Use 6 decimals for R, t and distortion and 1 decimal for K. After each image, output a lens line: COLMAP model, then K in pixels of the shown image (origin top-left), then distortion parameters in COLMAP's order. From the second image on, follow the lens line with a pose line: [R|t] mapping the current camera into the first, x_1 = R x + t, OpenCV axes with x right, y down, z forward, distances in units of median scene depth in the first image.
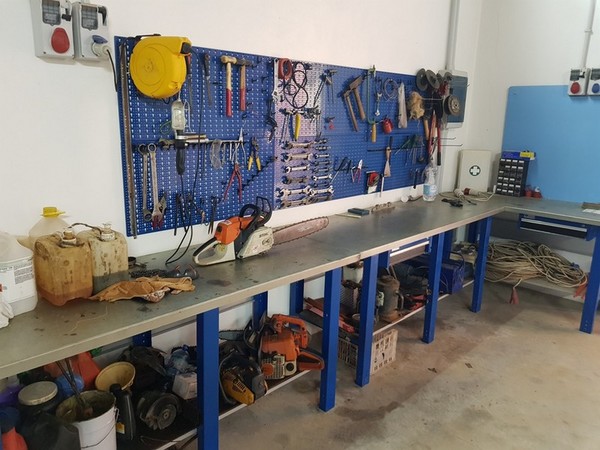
lens RADIAL K [[466.3, 0, 299.4], [0, 466.3, 218.7], [0, 0, 1]] dist [0.066356, -0.097083]
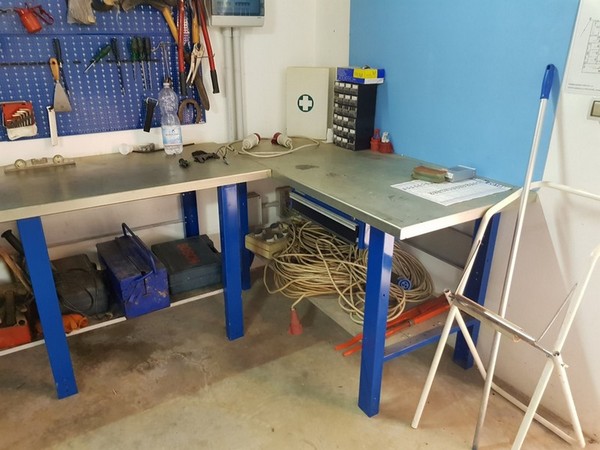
lens RADIAL K [[466.3, 0, 297.0], [0, 466.3, 227.8], [0, 0, 1]] dist [0.066356, -0.097083]
pose [[0.968388, 0.068614, -0.239825, 0.581373], [-0.030040, 0.986506, 0.160944, -0.045832], [0.247632, -0.148652, 0.957382, 0.447126]]
